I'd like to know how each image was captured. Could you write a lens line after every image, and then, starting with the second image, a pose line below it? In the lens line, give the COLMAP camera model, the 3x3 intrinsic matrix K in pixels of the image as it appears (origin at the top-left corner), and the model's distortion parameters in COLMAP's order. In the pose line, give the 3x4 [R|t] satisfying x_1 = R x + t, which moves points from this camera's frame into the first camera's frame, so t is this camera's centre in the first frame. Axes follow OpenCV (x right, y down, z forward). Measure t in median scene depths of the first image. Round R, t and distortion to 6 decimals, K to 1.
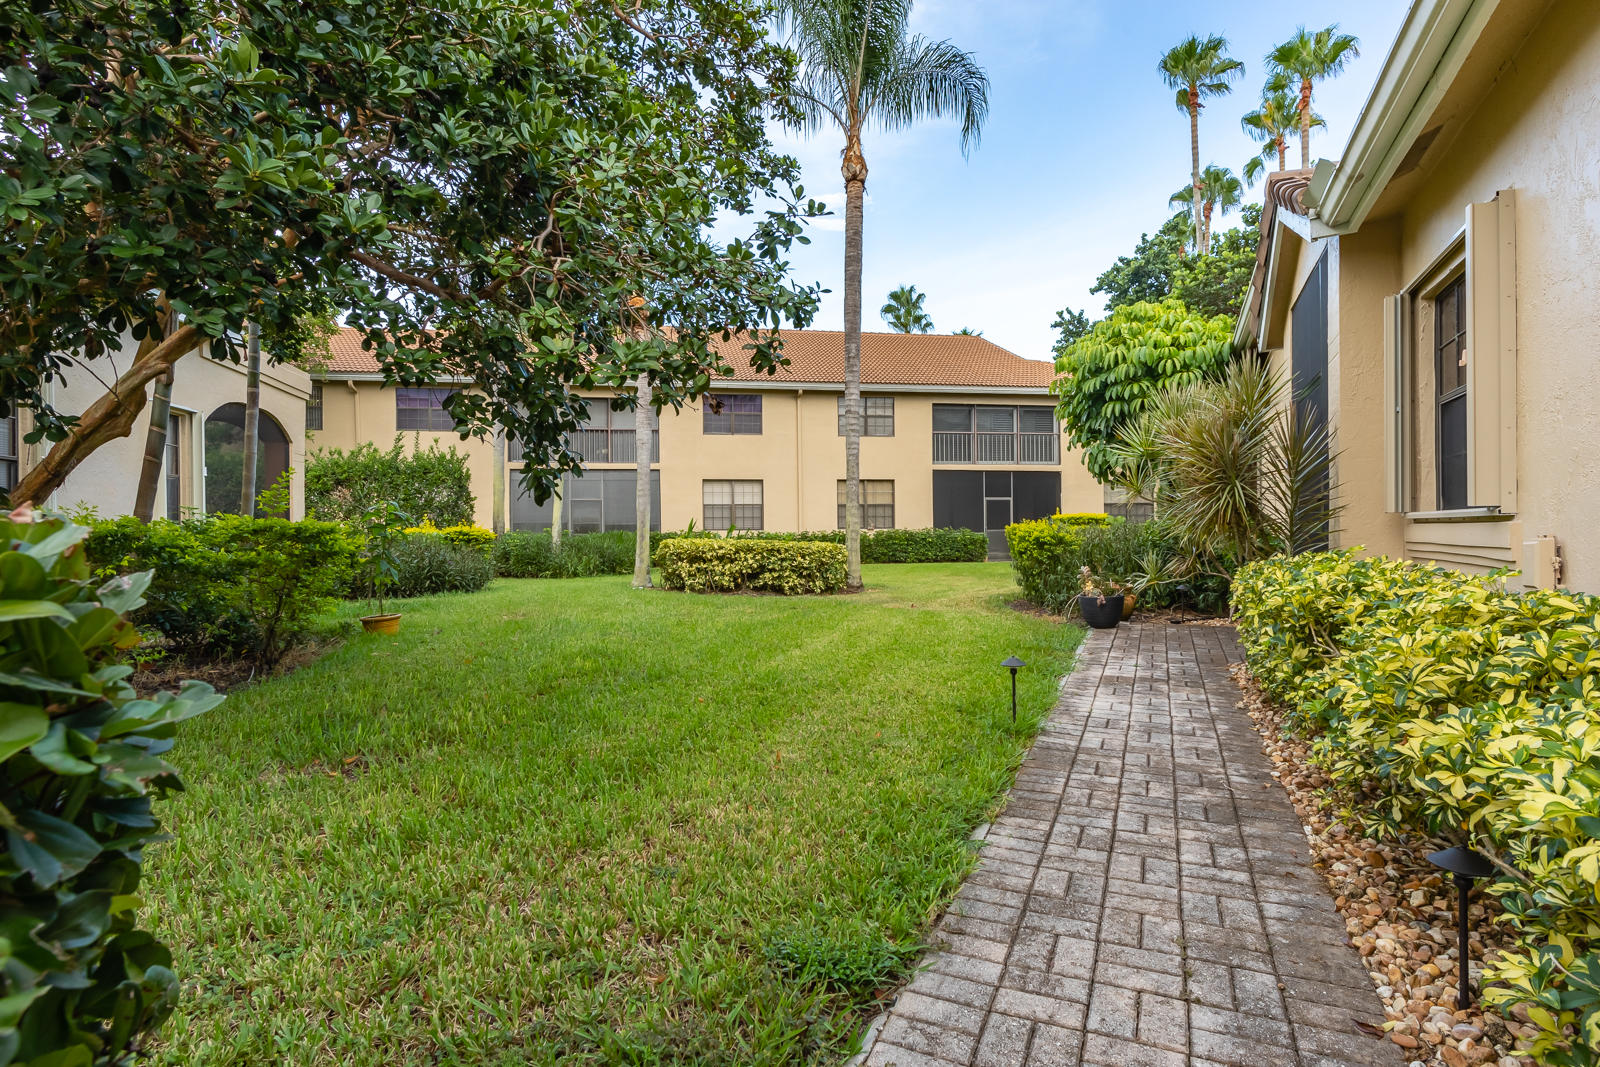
lens RADIAL K [[807.3, 0, 800.0], [0, 807.3, 533.5], [0, 0, 1]] dist [0.000818, -0.000620]
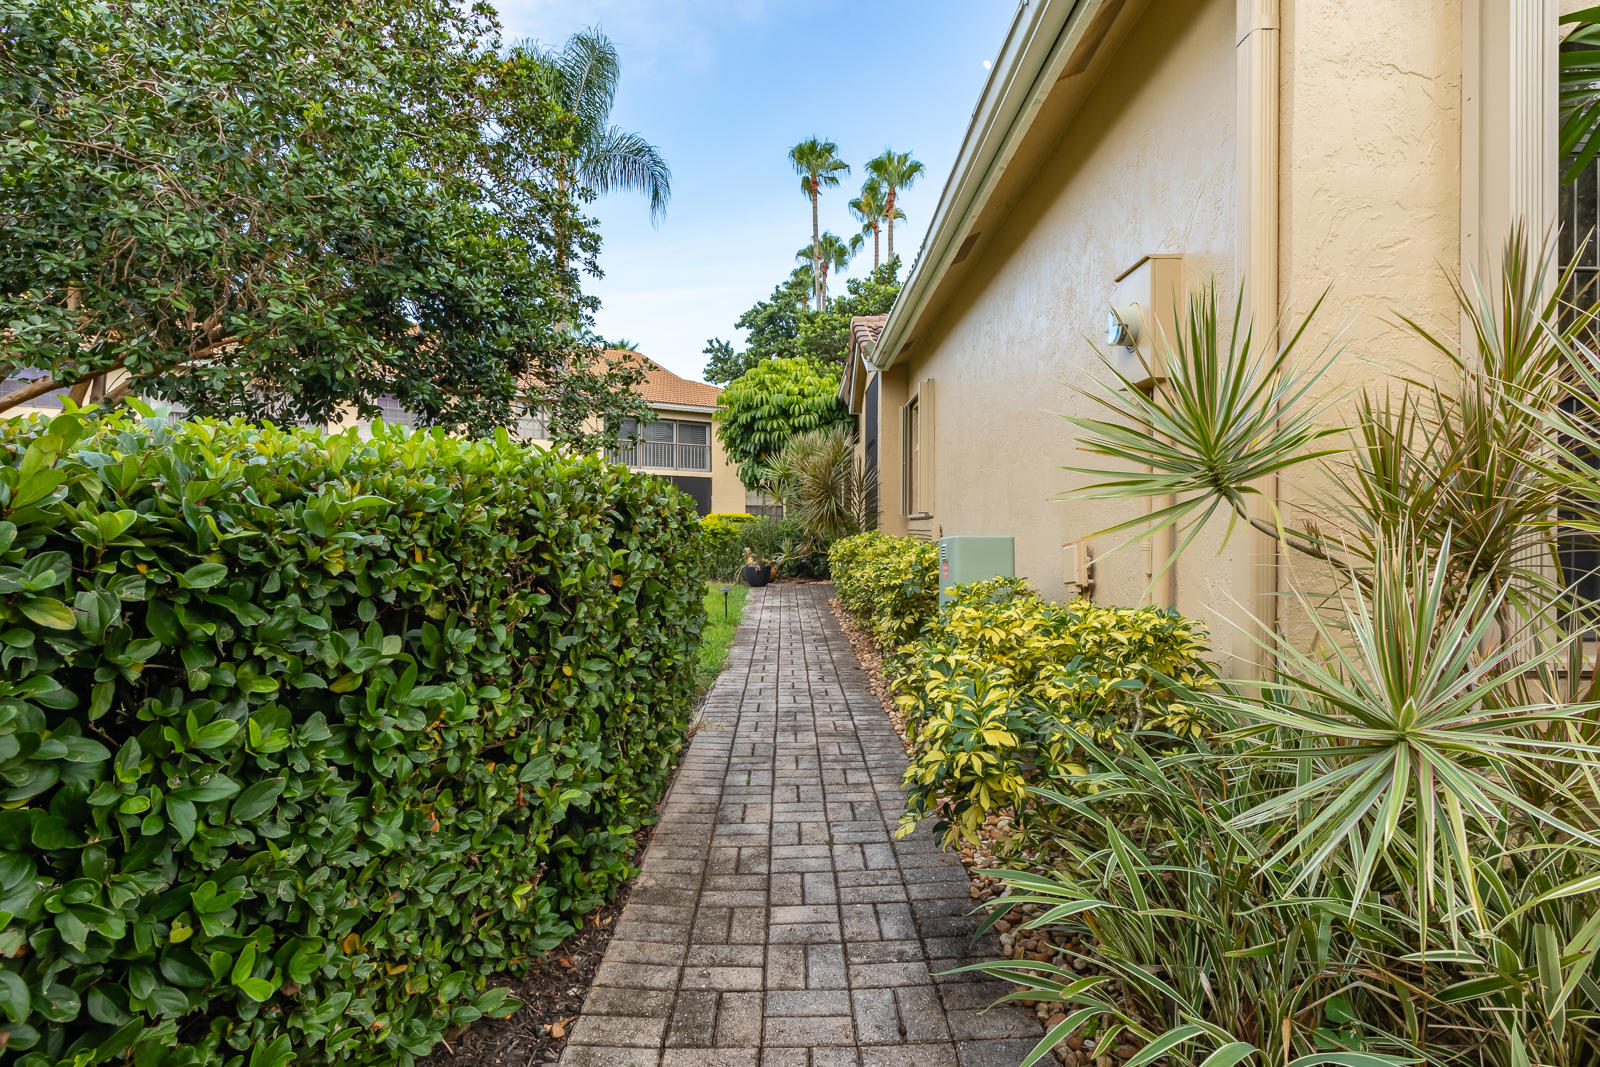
lens RADIAL K [[807.3, 0, 800.0], [0, 807.3, 533.5], [0, 0, 1]] dist [0.000818, -0.000620]
pose [[0.905656, 0.006186, 0.423968, -0.066179], [-0.006741, 0.999977, -0.000191, 0.004400], [-0.423960, -0.002686, 0.905677, -0.137684]]
